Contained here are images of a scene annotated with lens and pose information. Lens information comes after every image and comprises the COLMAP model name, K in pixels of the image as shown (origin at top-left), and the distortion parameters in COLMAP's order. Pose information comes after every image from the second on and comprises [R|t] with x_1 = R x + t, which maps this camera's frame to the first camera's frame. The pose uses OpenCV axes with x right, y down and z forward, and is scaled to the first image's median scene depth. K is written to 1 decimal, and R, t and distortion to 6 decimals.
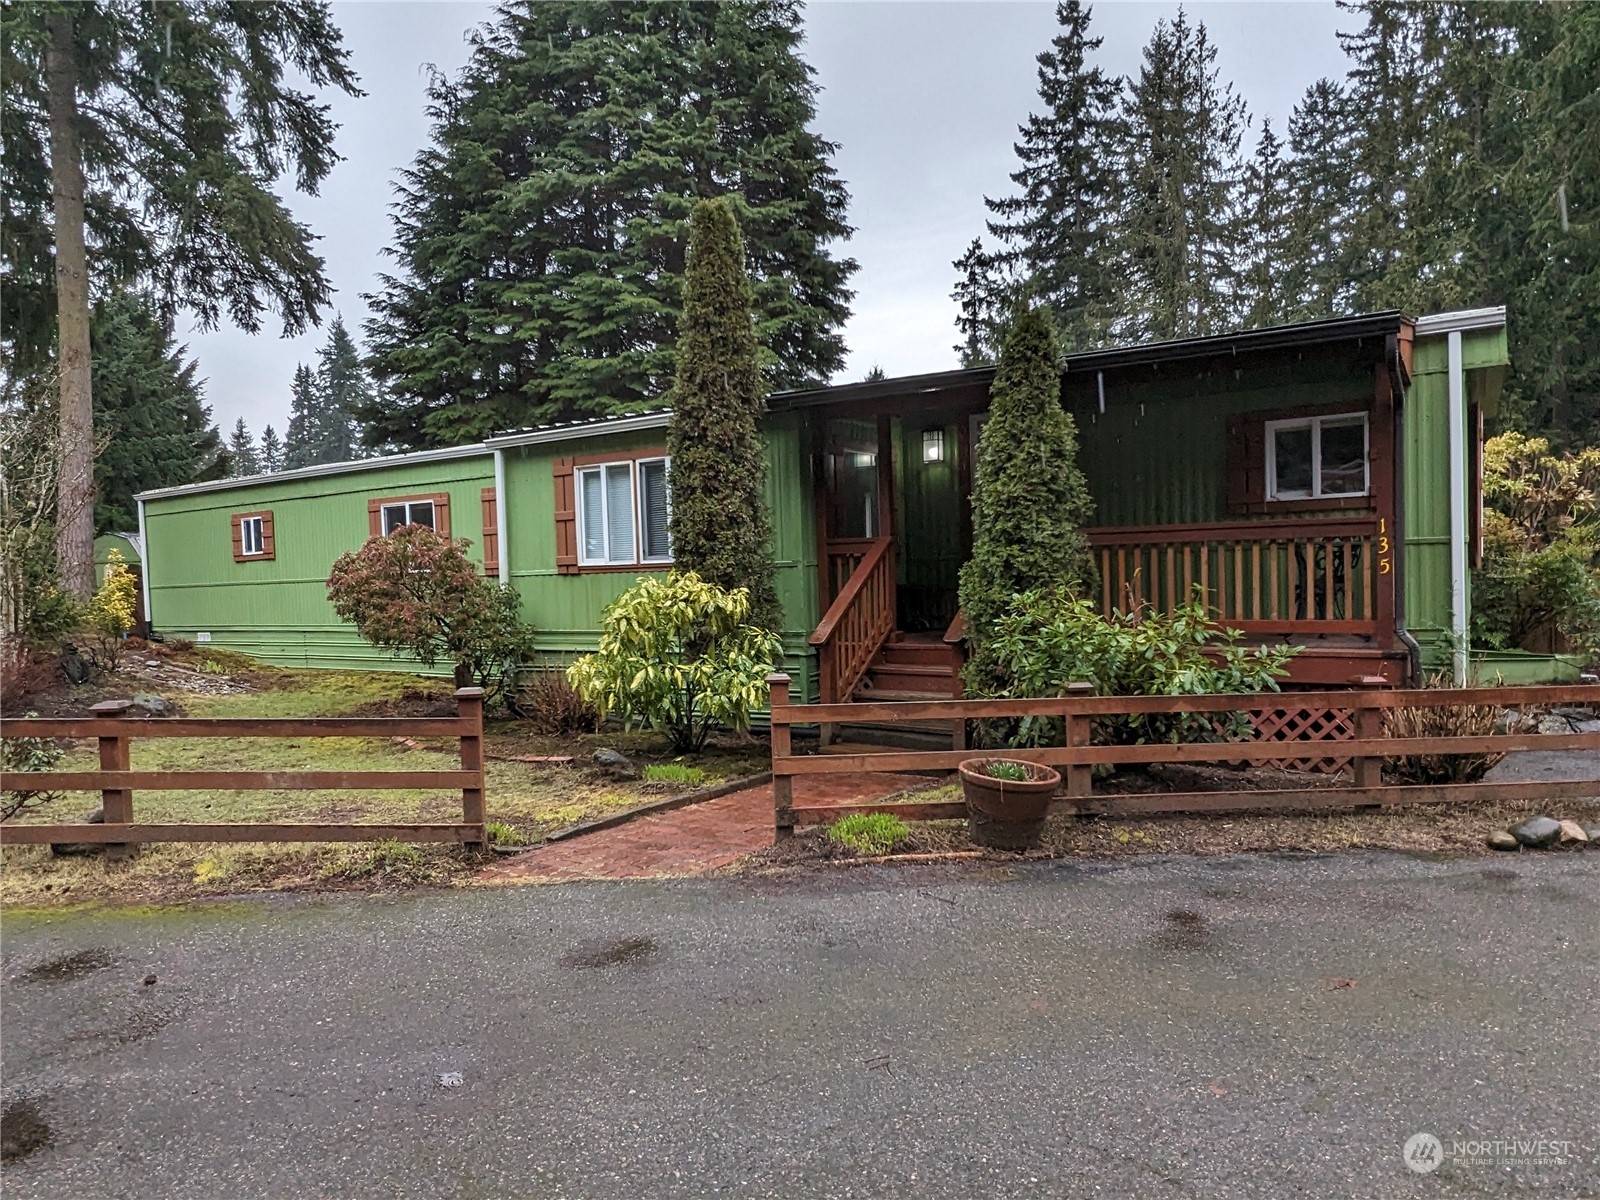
lens RADIAL K [[1092.9, 0, 769.8], [0, 1092.9, 601.3], [0, 0, 1]] dist [0.002135, 0.002725]
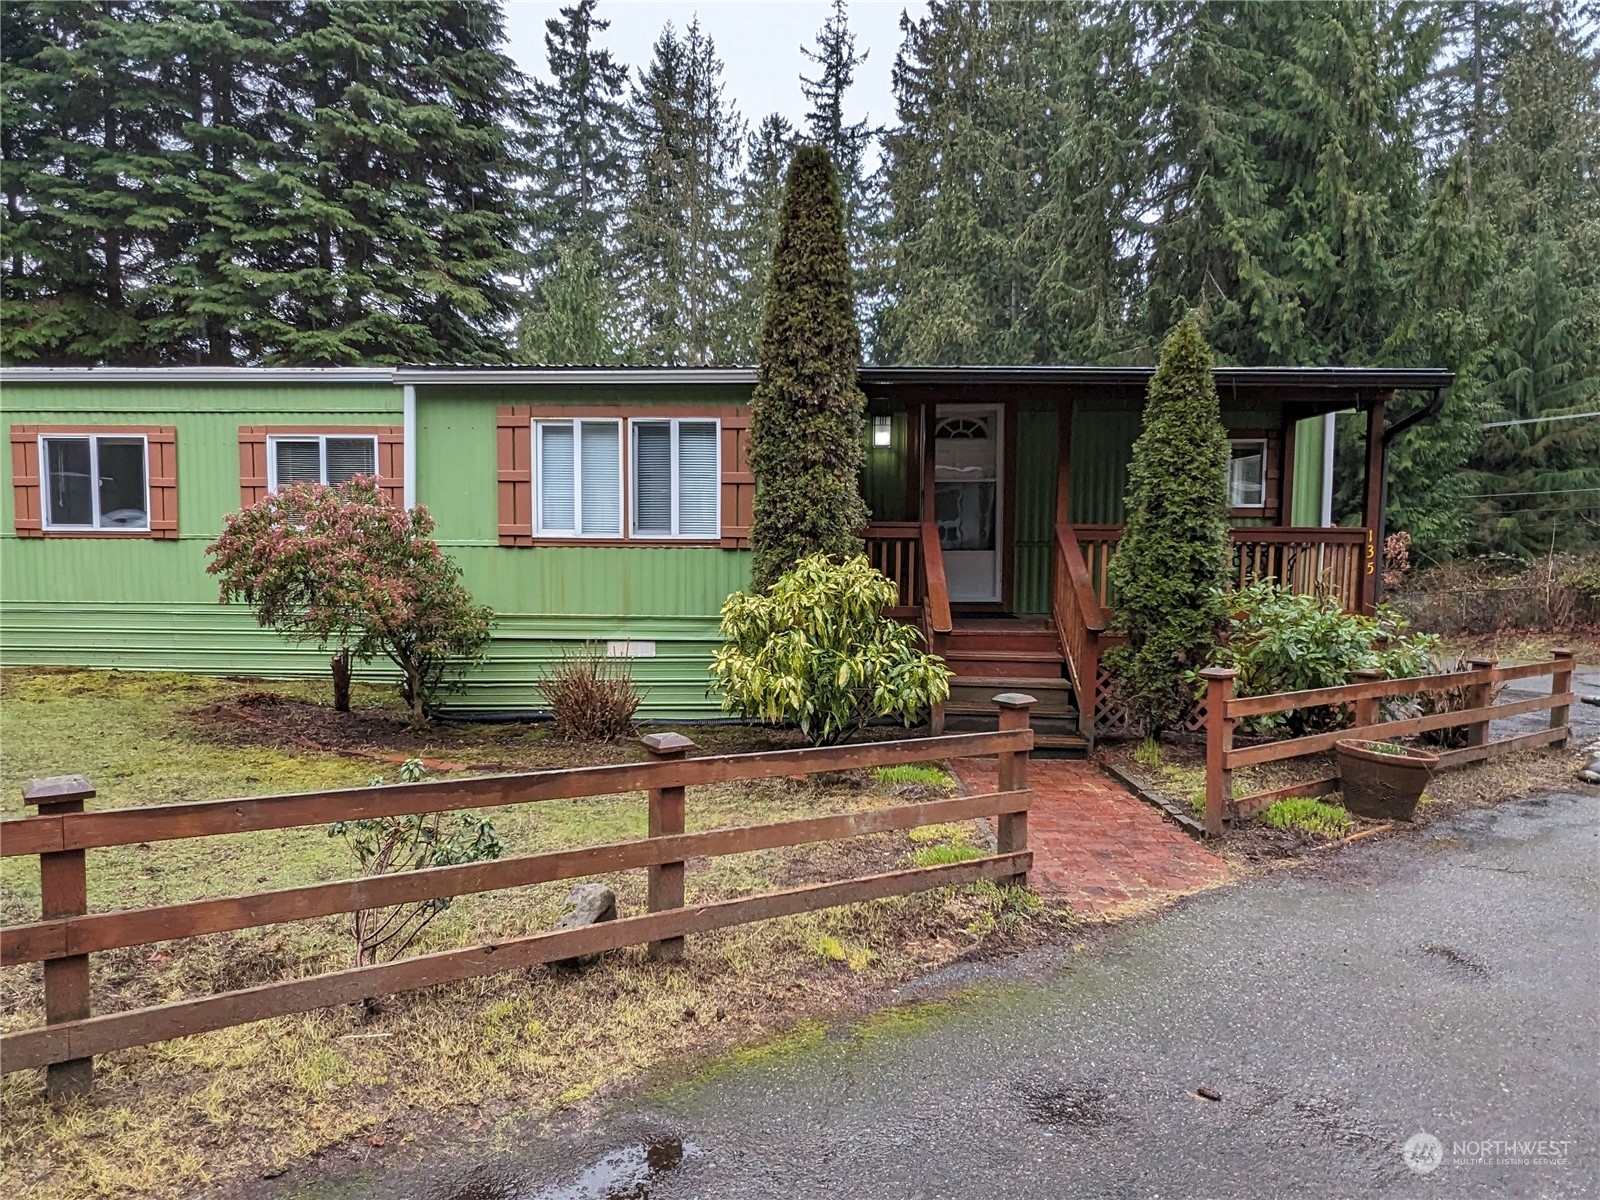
lens RADIAL K [[1092.9, 0, 769.8], [0, 1092.9, 601.3], [0, 0, 1]] dist [0.002135, 0.002725]
pose [[0.852953, 0.005386, 0.521960, -0.109065], [-0.019498, 0.999578, 0.021548, -0.001141], [-0.521624, -0.028557, 0.852698, 0.045281]]
